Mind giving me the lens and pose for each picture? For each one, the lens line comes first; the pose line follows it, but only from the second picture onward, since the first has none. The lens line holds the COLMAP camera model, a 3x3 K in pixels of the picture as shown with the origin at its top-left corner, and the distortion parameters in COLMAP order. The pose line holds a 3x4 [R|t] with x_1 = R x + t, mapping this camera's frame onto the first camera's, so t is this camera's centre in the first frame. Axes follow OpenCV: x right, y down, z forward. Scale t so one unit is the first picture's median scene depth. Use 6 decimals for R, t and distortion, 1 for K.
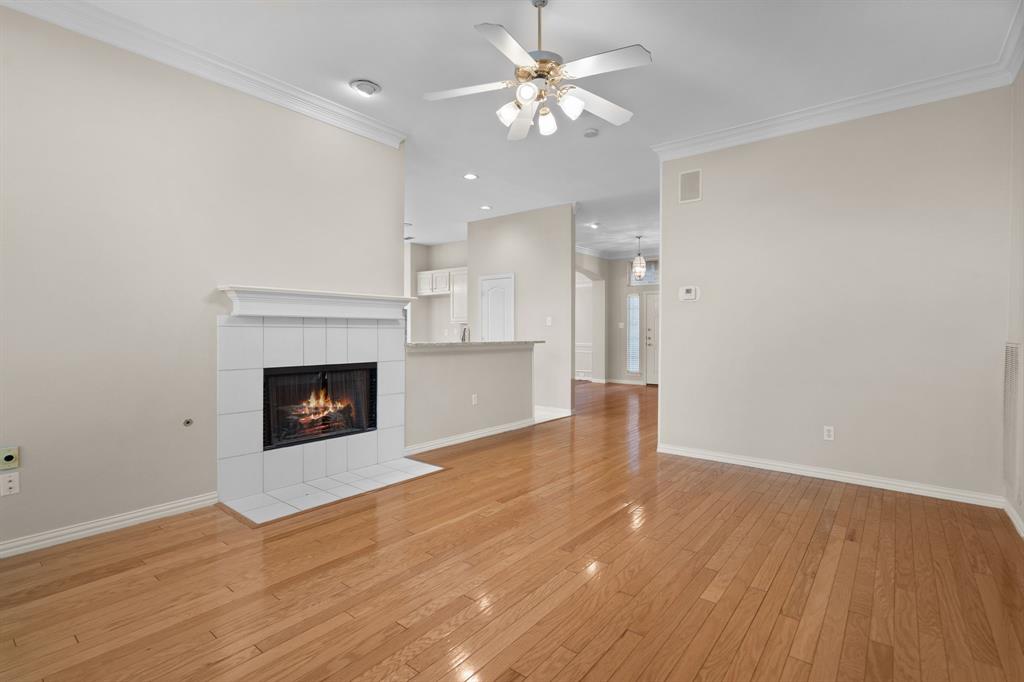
lens RADIAL K [[482.8, 0, 516.0], [0, 482.8, 336.4], [0, 0, 1]] dist [0.002027, 0.000723]
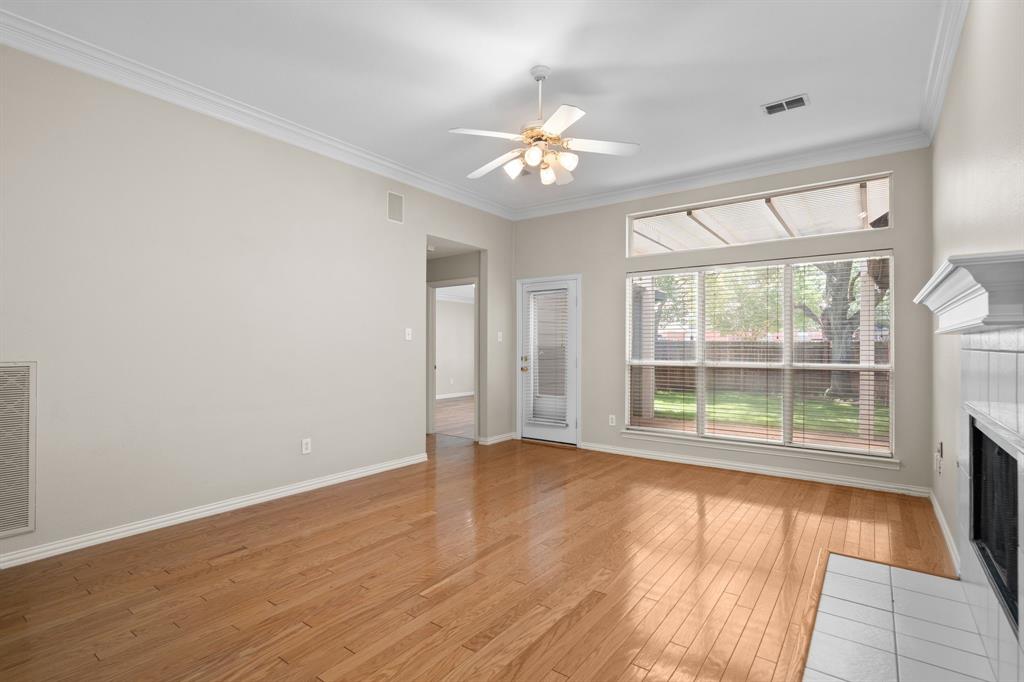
lens RADIAL K [[491.9, 0, 516.6], [0, 491.9, 345.1], [0, 0, 1]] dist [-0.000070, 0.000223]
pose [[-0.998968, -0.007815, -0.044741, 0.107653], [-0.008386, 0.999886, 0.012578, -0.027680], [0.044637, 0.012940, -0.998919, 1.497581]]
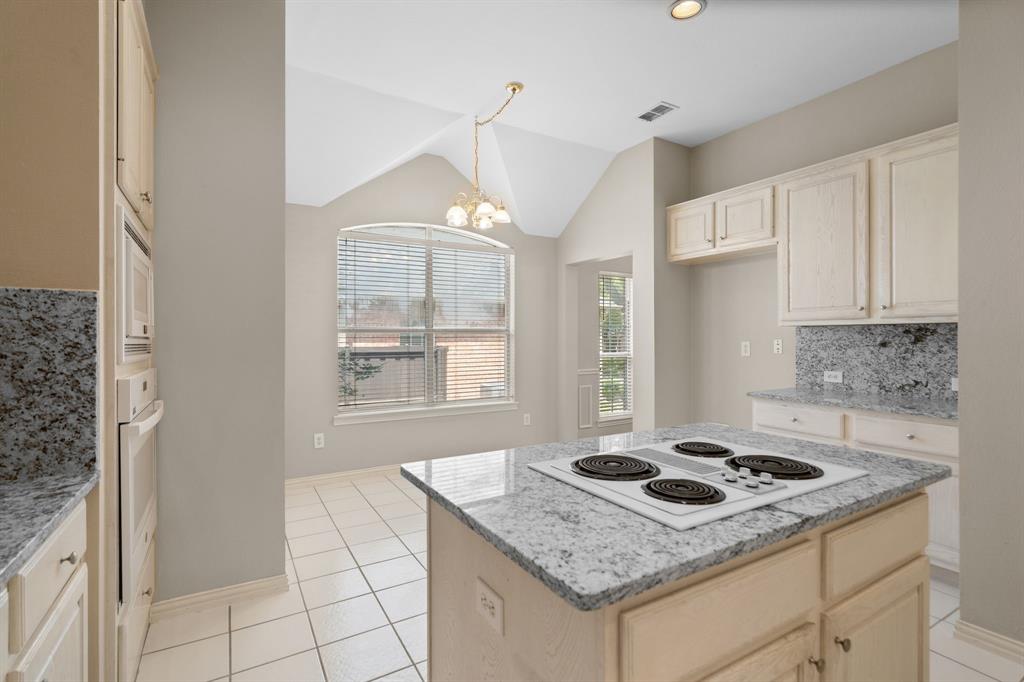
lens RADIAL K [[482.8, 0, 516.0], [0, 482.8, 336.4], [0, 0, 1]] dist [0.002027, 0.000723]
pose [[0.937922, -0.002706, -0.346837, -0.474452], [-0.001892, 0.999915, -0.012919, -0.033265], [0.346842, 0.012773, 0.937837, 1.435504]]
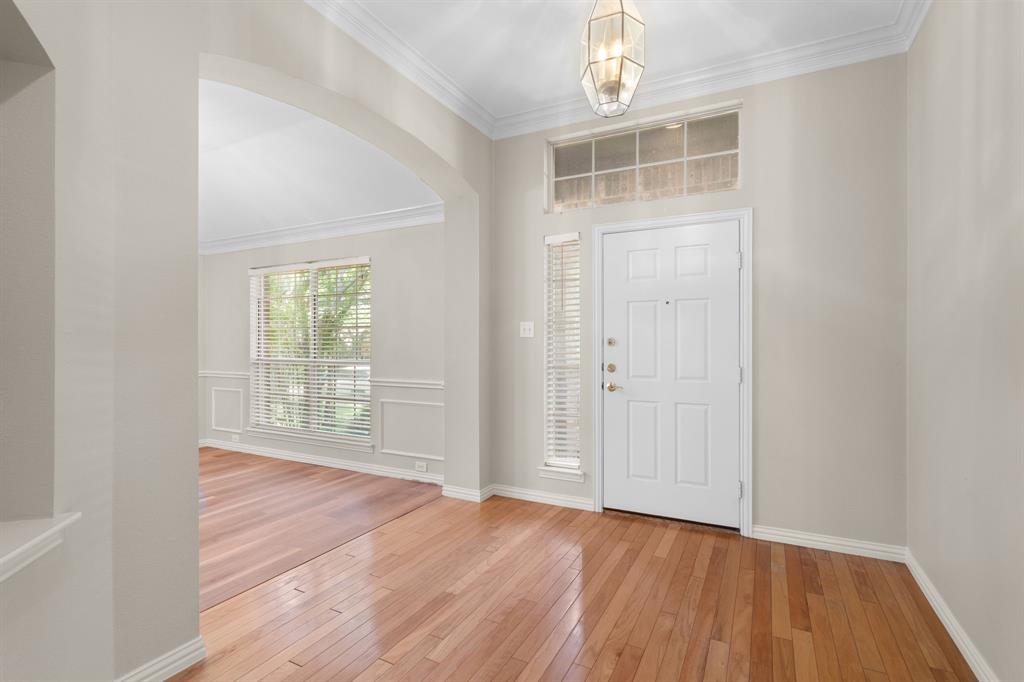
lens RADIAL K [[482.8, 0, 516.0], [0, 482.8, 336.4], [0, 0, 1]] dist [0.002027, 0.000723]
pose [[0.978532, -0.002130, 0.206083, 0.402080], [0.006715, 0.999745, -0.021549, -0.031333], [-0.205984, 0.022470, 0.978297, 1.911921]]
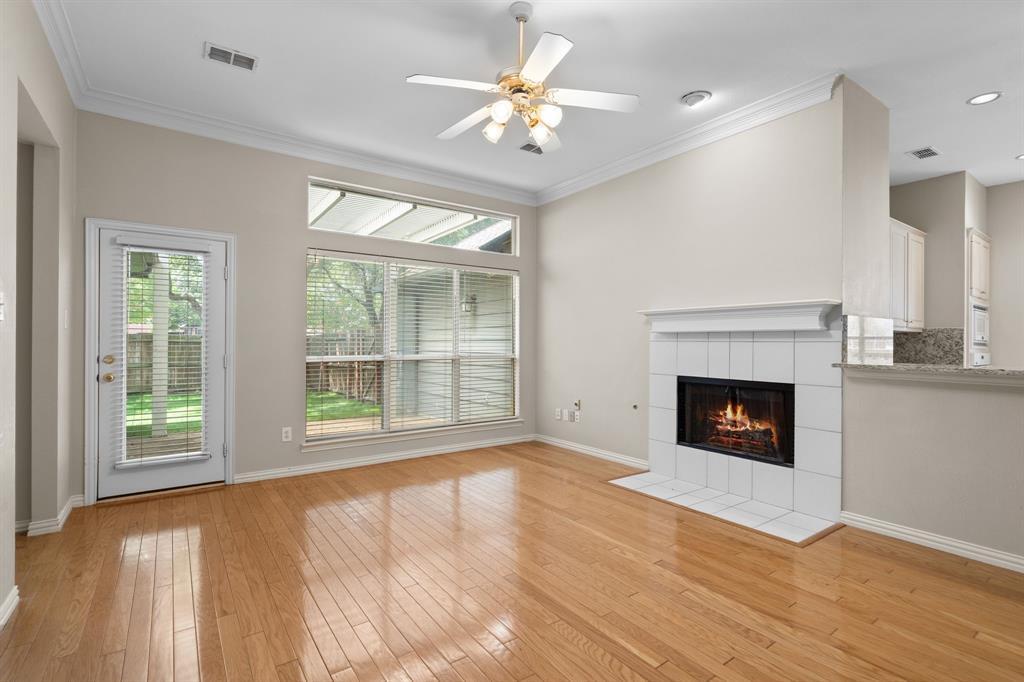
lens RADIAL K [[482.9, 0, 514.5], [0, 482.9, 342.8], [0, 0, 1]] dist [0.000823, 0.000666]
pose [[-0.272245, -0.004601, -0.962217, 0.686631], [-0.017963, 0.999839, 0.000301, -0.008435], [0.962060, 0.017366, -0.272283, 0.856641]]
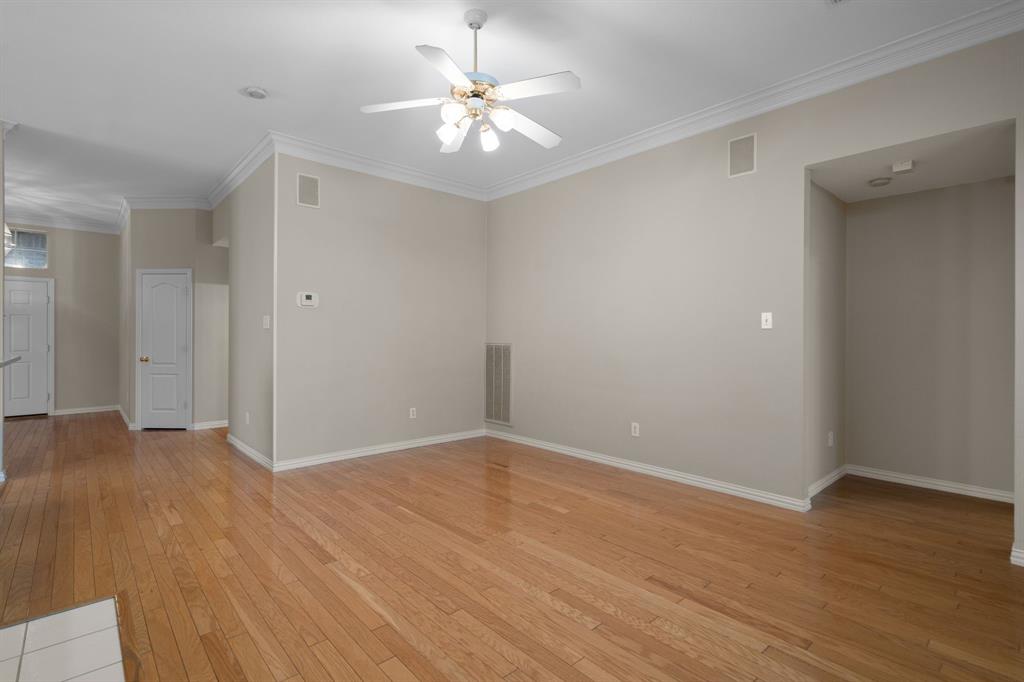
lens RADIAL K [[485.8, 0, 512.0], [0, 485.8, 341.0], [0, 0, 1]] dist [-0.000090, 0.000241]
pose [[0.163504, -0.013259, 0.986454, -0.653580], [0.009833, 0.999882, 0.011810, -0.015306], [-0.986494, 0.007769, 0.163615, 0.509283]]
